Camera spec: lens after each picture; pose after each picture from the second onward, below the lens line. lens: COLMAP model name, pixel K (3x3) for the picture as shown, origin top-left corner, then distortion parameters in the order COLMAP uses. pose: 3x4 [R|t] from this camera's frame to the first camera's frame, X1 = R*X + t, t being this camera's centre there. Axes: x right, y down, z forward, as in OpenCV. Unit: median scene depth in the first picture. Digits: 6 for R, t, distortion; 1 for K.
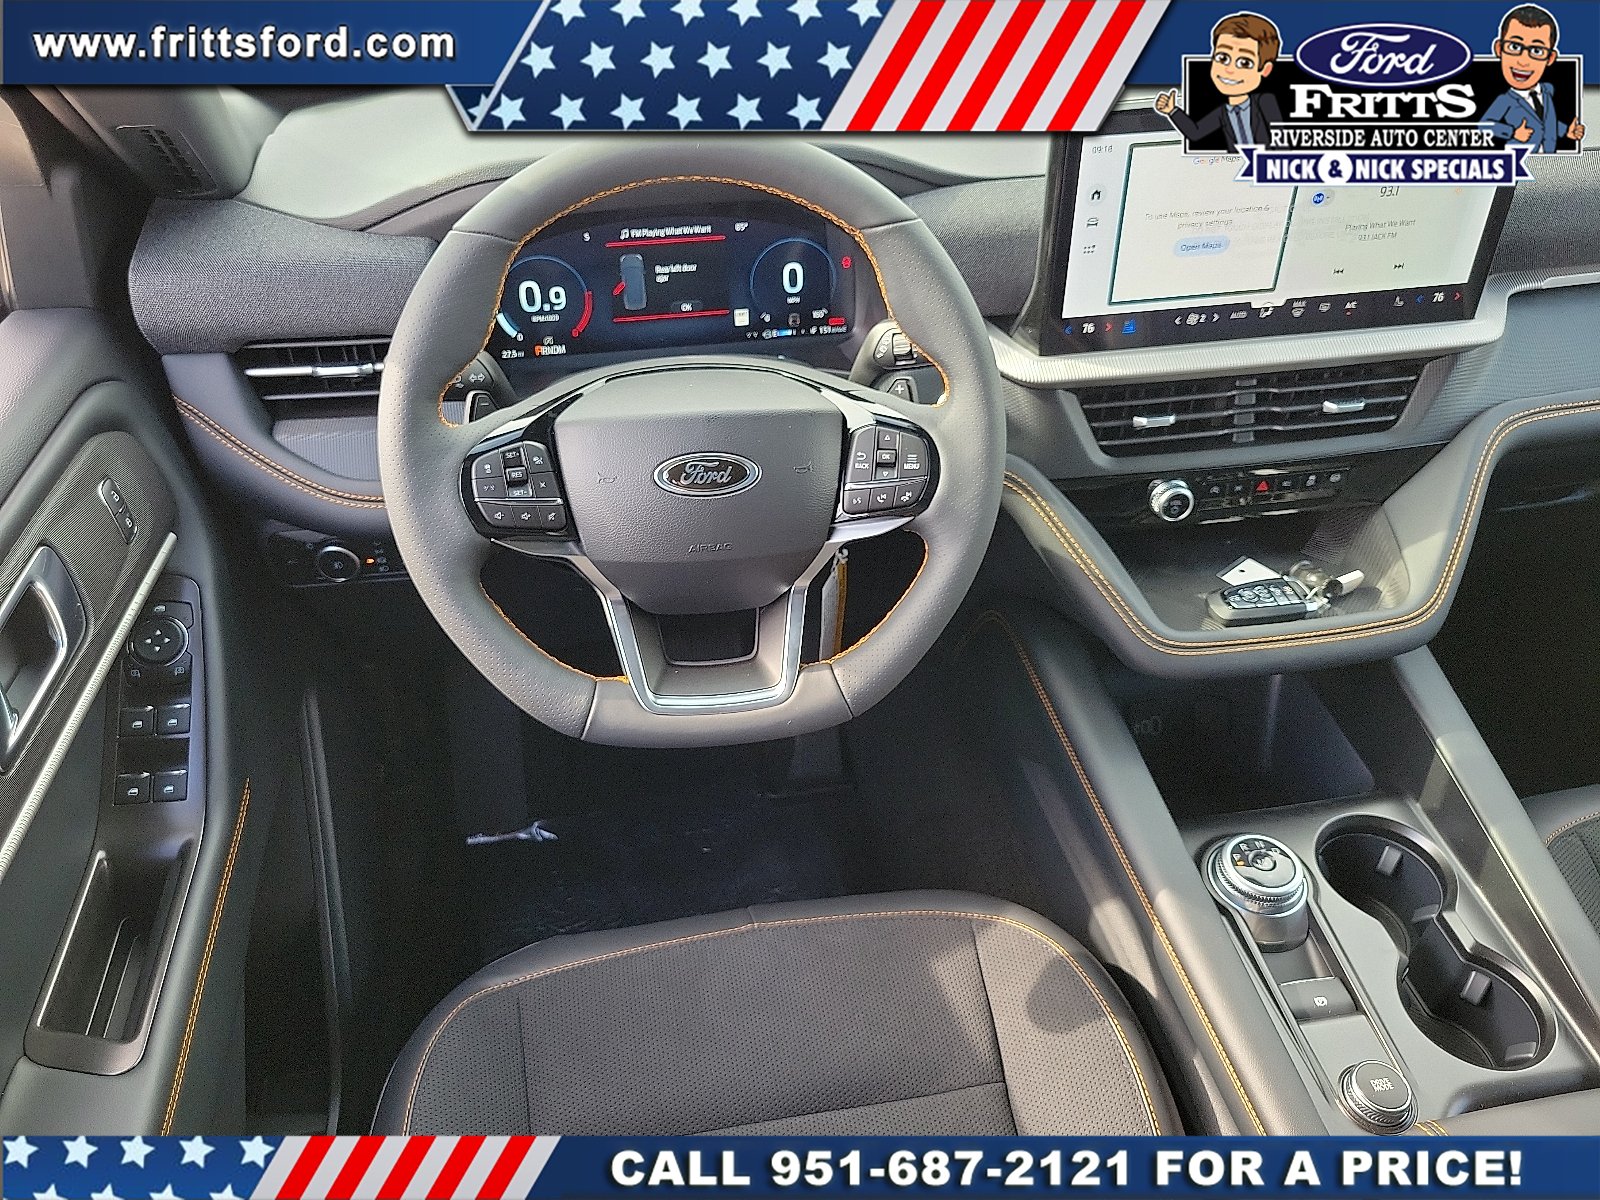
lens RADIAL K [[1196.0, 0, 788.5], [0, 1196.0, 598.7], [0, 0, 1]] dist [0.003856, -0.006871]
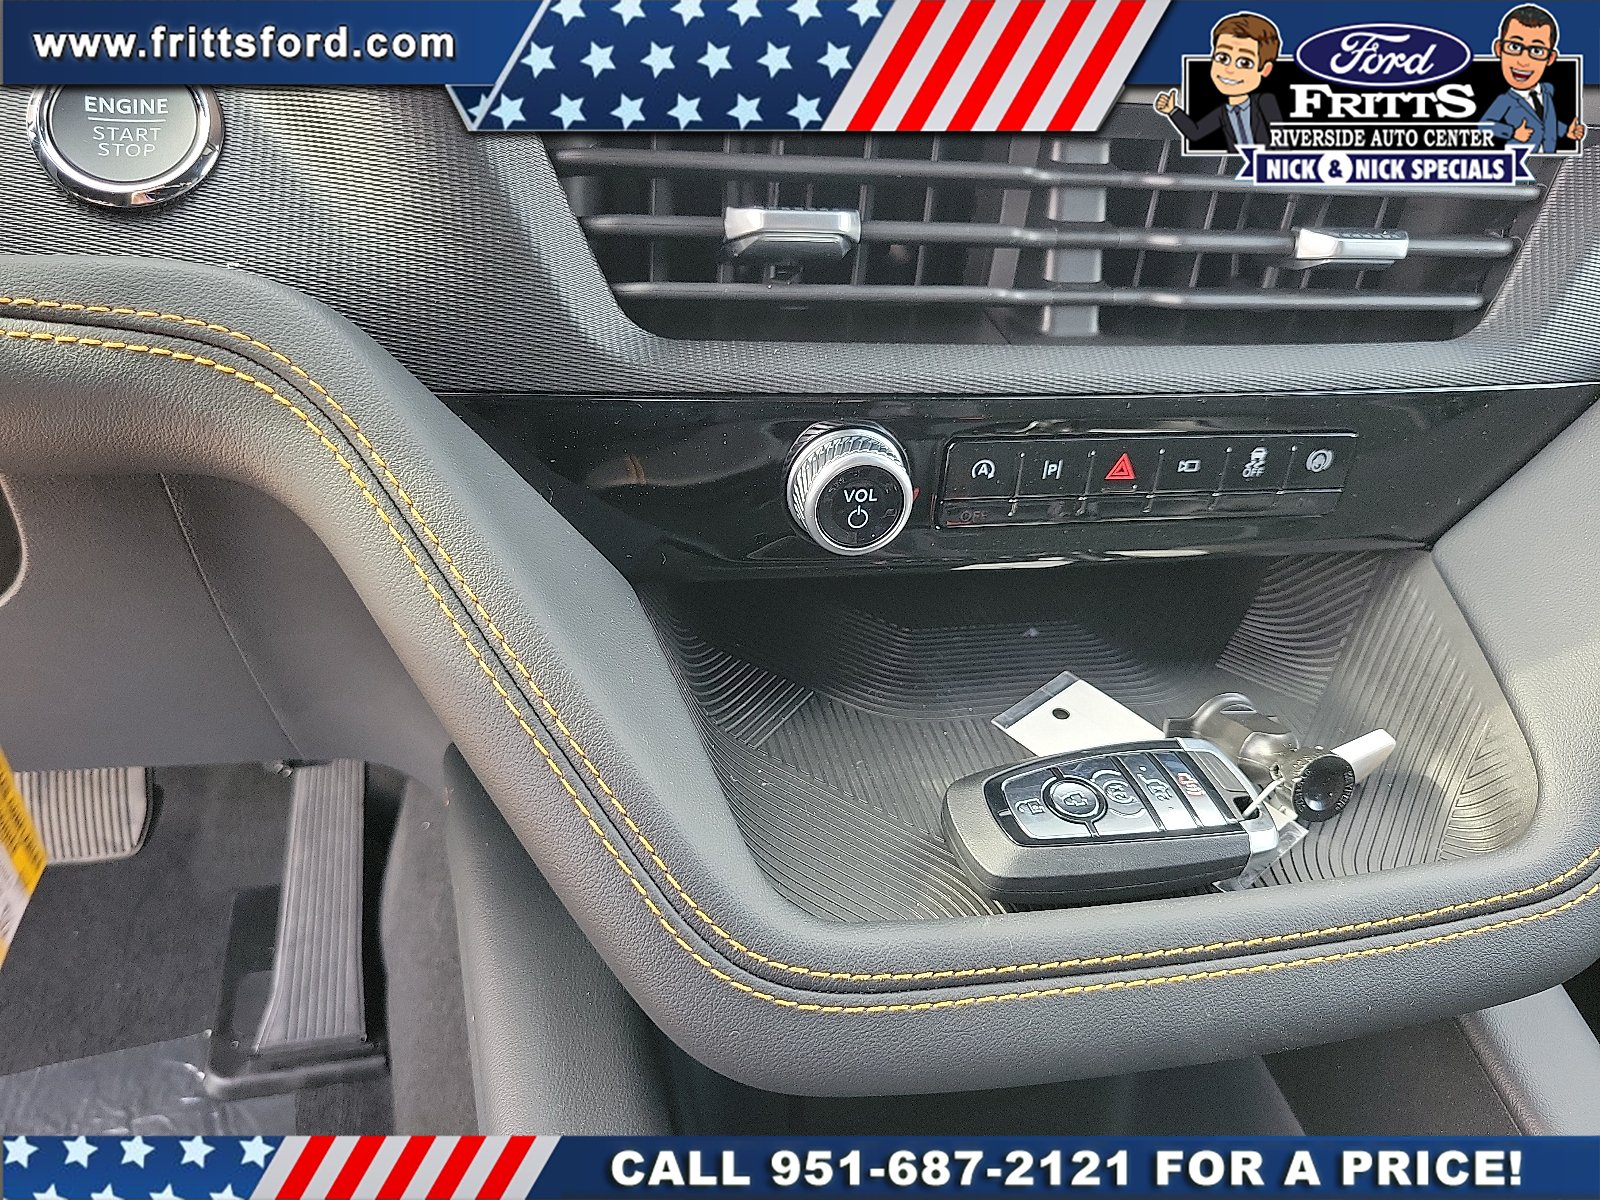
lens RADIAL K [[1196.0, 0, 807.8], [0, 1196.0, 607.6], [0, 0, 1]] dist [0.003856, -0.006871]
pose [[0.991474, 0.049333, 0.120609, 0.272772], [-0.040988, 0.996654, -0.070721, -0.027100], [-0.123694, 0.065174, 0.990178, 0.686933]]
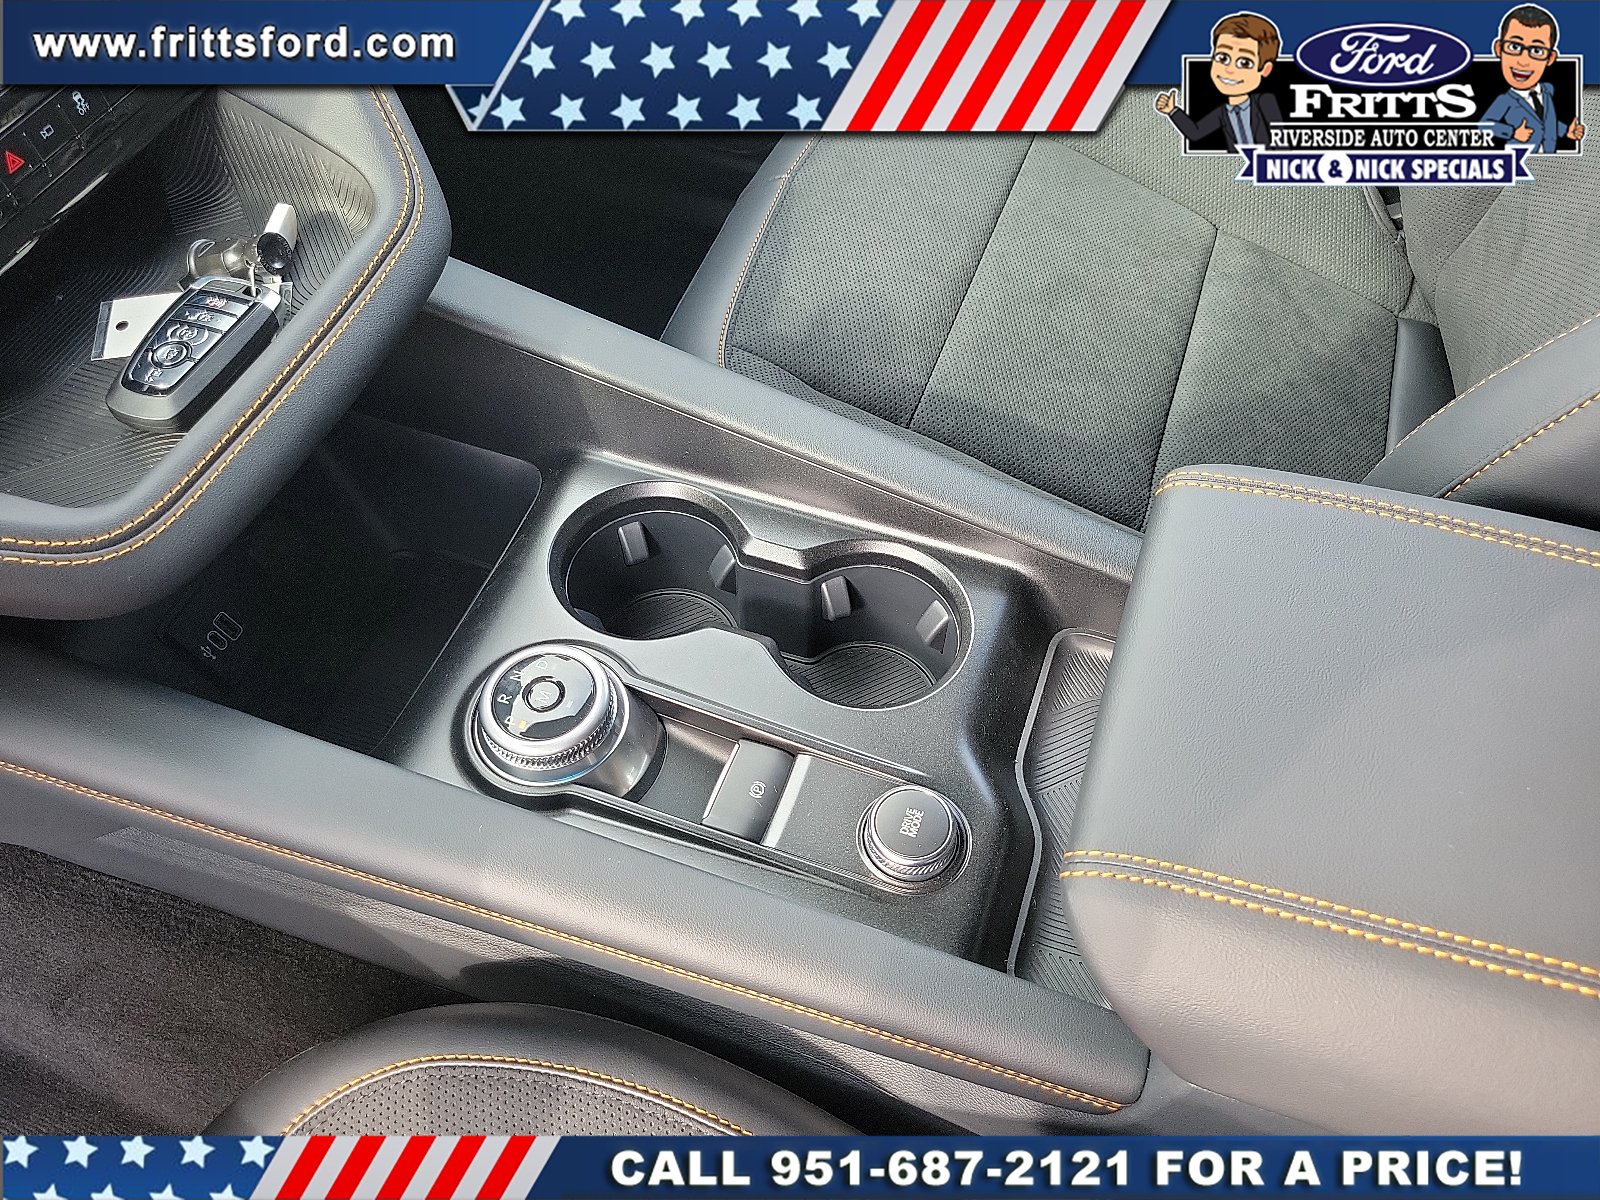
lens RADIAL K [[1196.0, 0, 774.3], [0, 1196.0, 624.5], [0, 0, 1]] dist [0.003856, -0.006871]
pose [[0.481884, -0.710643, 0.512614, 0.164467], [0.572030, 0.698292, 0.430313, 0.006013], [-0.663754, 0.085869, 0.743005, 0.455626]]
